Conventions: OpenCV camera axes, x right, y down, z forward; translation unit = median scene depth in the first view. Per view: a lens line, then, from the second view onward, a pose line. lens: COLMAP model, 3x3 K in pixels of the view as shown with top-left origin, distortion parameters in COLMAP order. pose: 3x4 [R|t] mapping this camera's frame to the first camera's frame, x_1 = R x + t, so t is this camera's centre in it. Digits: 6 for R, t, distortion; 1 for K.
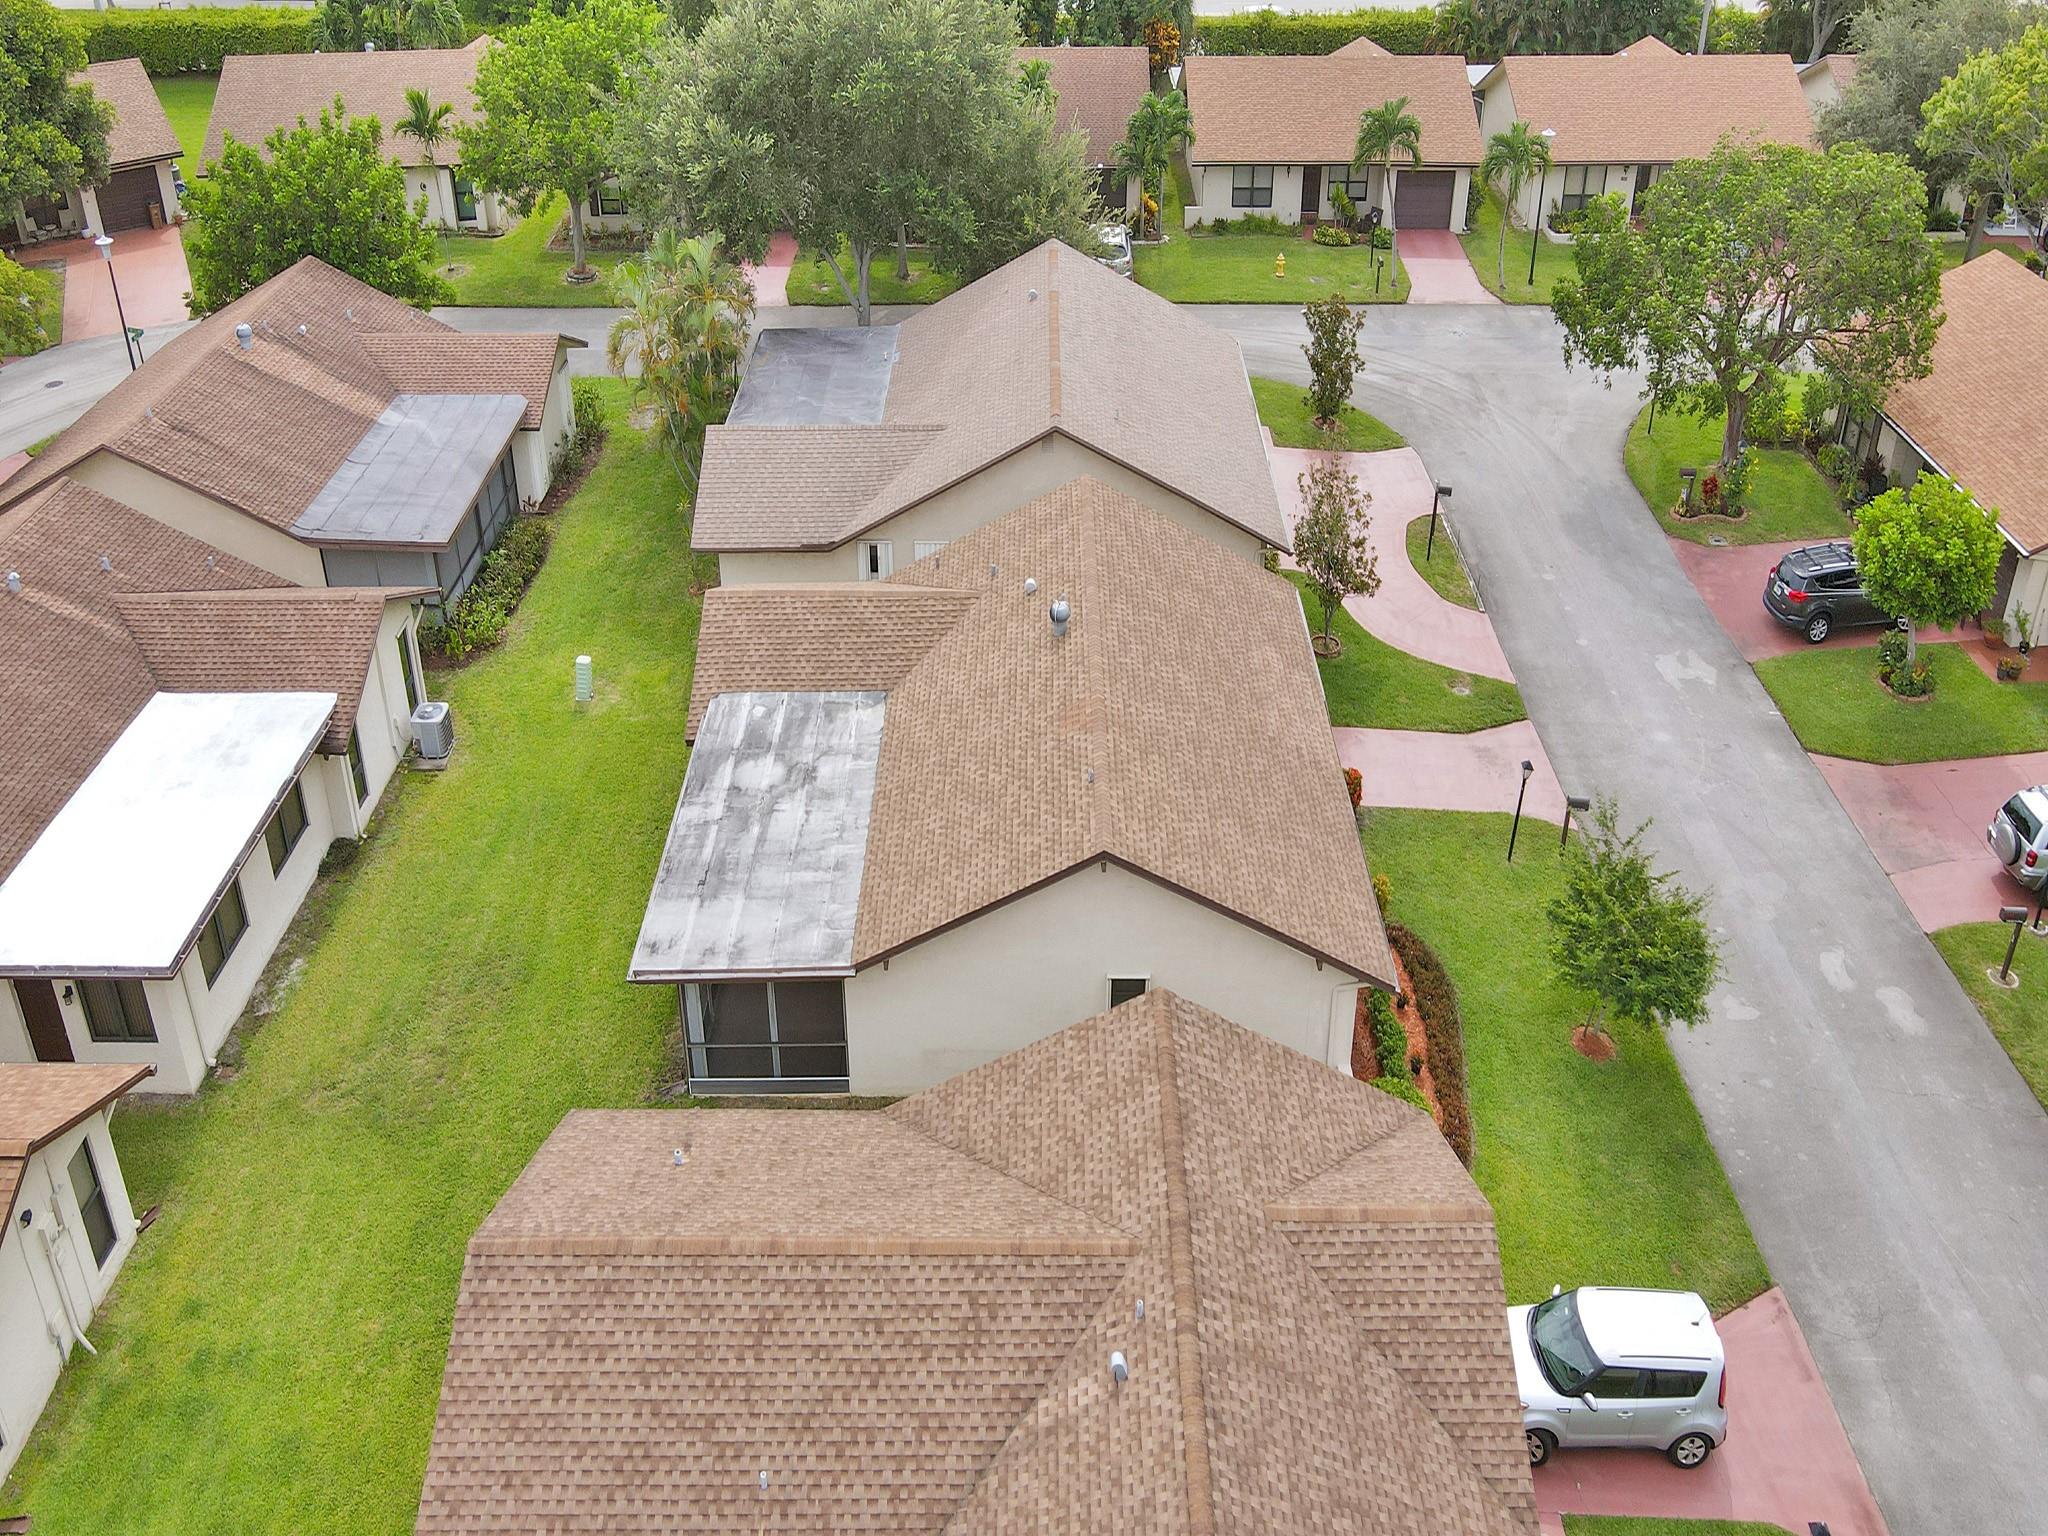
lens RADIAL K [[1452.3, 0, 1012.9], [0, 1452.3, 771.3], [0, 0, 1]] dist [-0.003258, 0.020310]
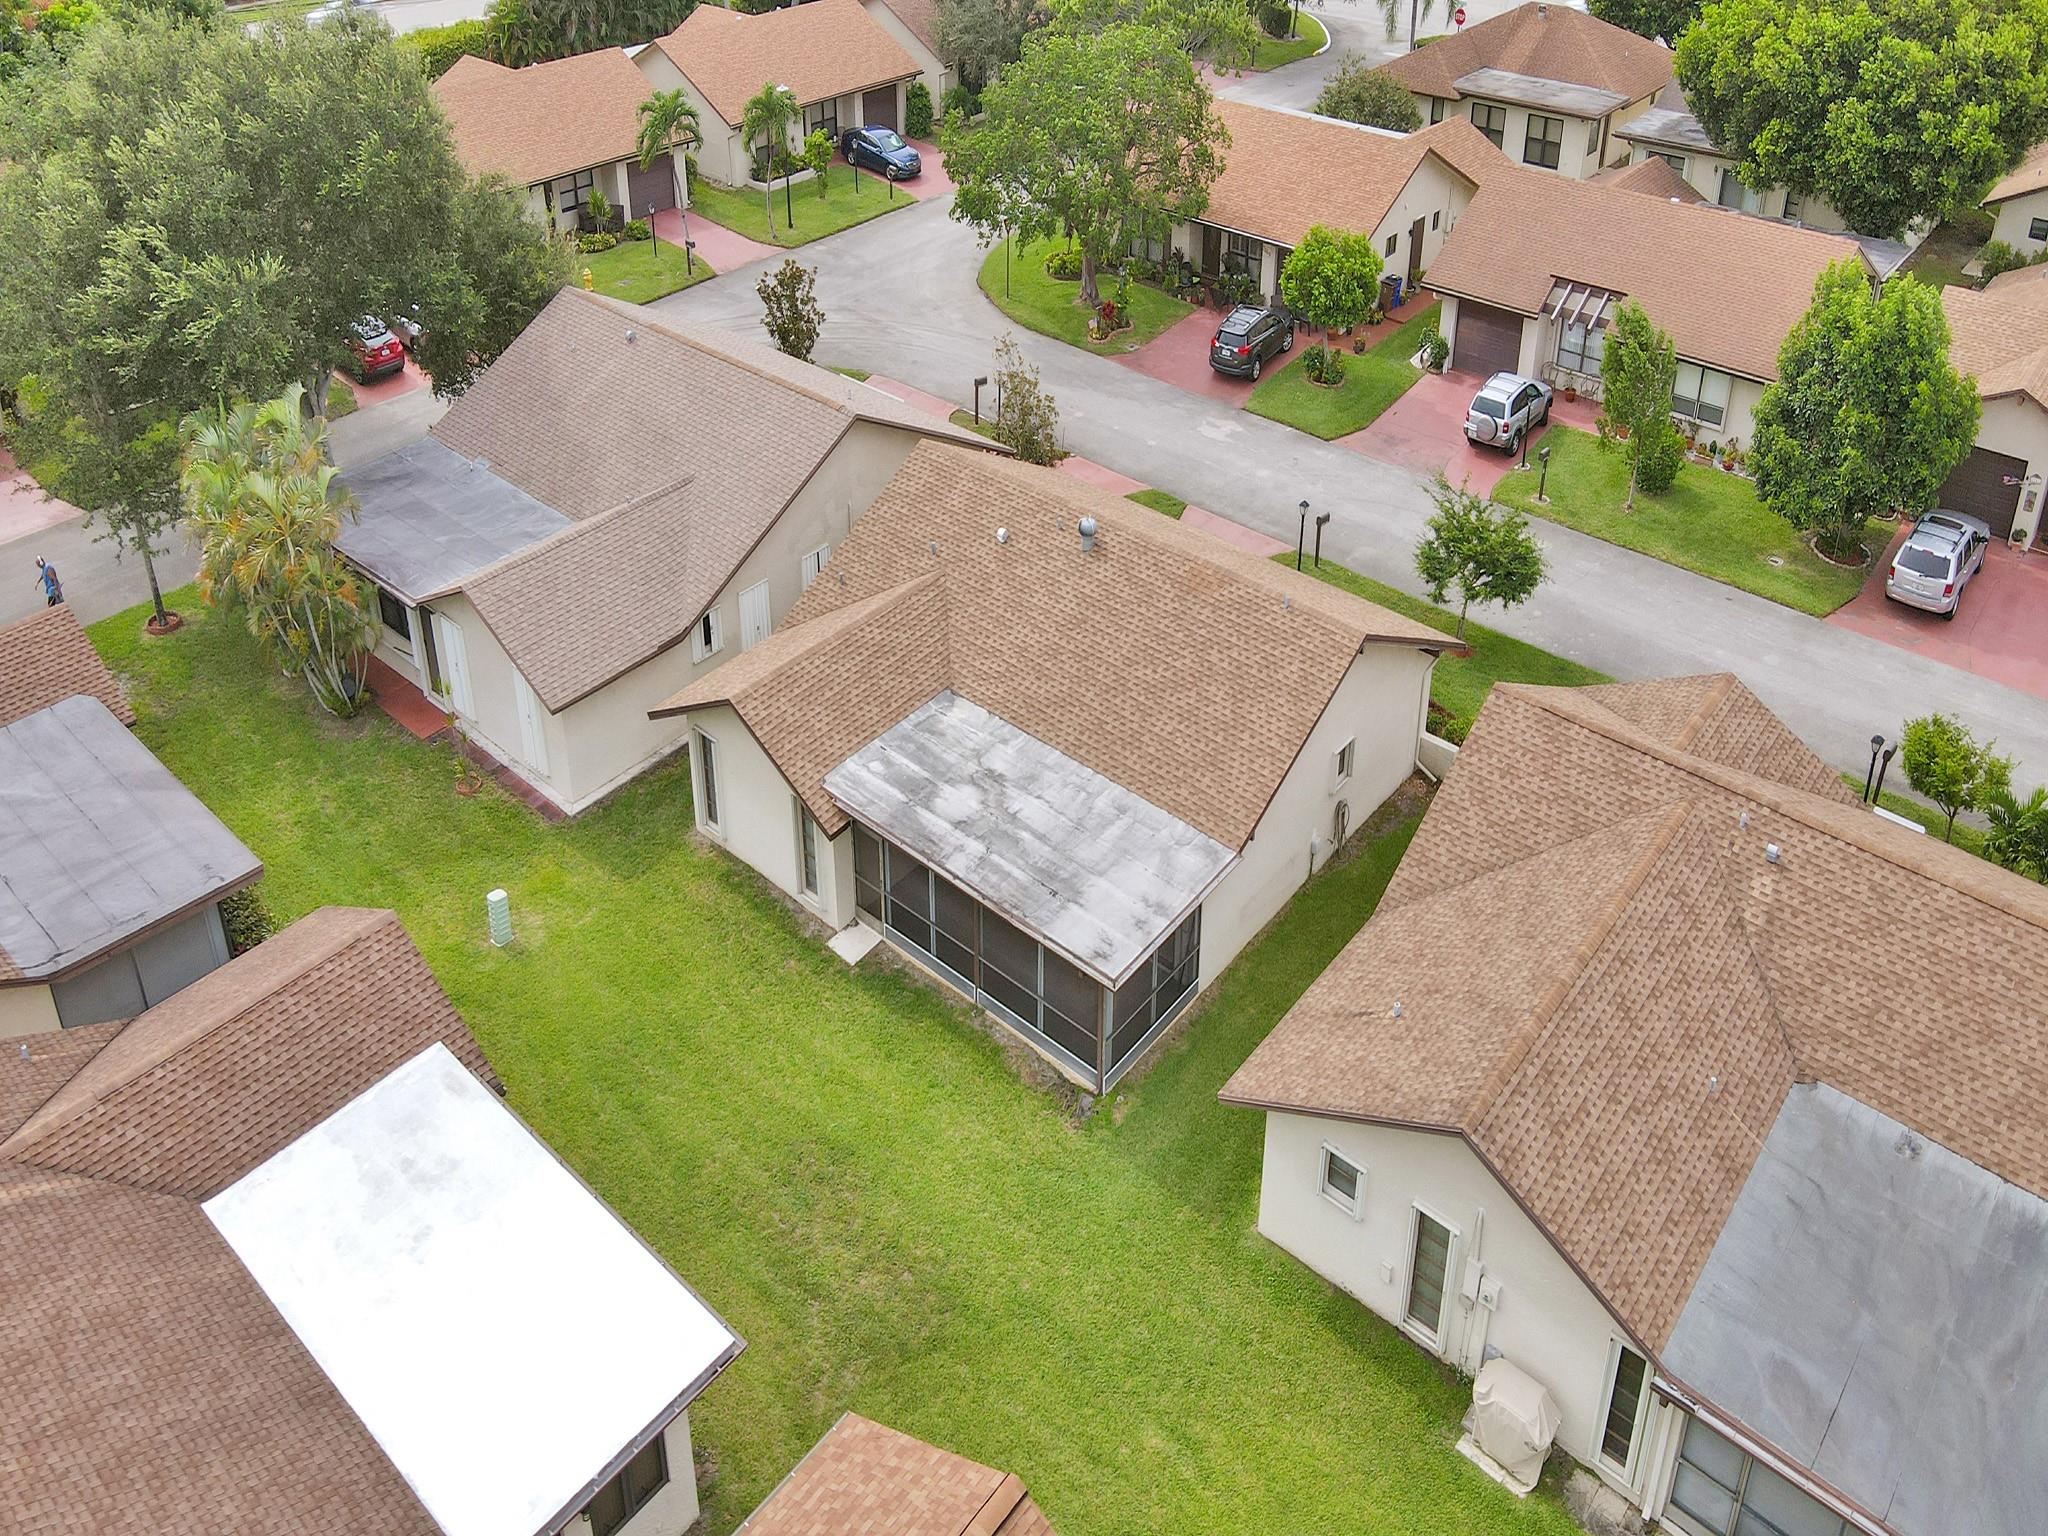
lens RADIAL K [[1452.3, 0, 1003.9], [0, 1452.3, 769.2], [0, 0, 1]] dist [-0.003258, 0.020310]
pose [[0.606754, -0.494612, 0.622261, -0.785413], [0.500150, 0.845997, 0.184765, -0.190361], [-0.617818, 0.199117, 0.760692, 0.234874]]
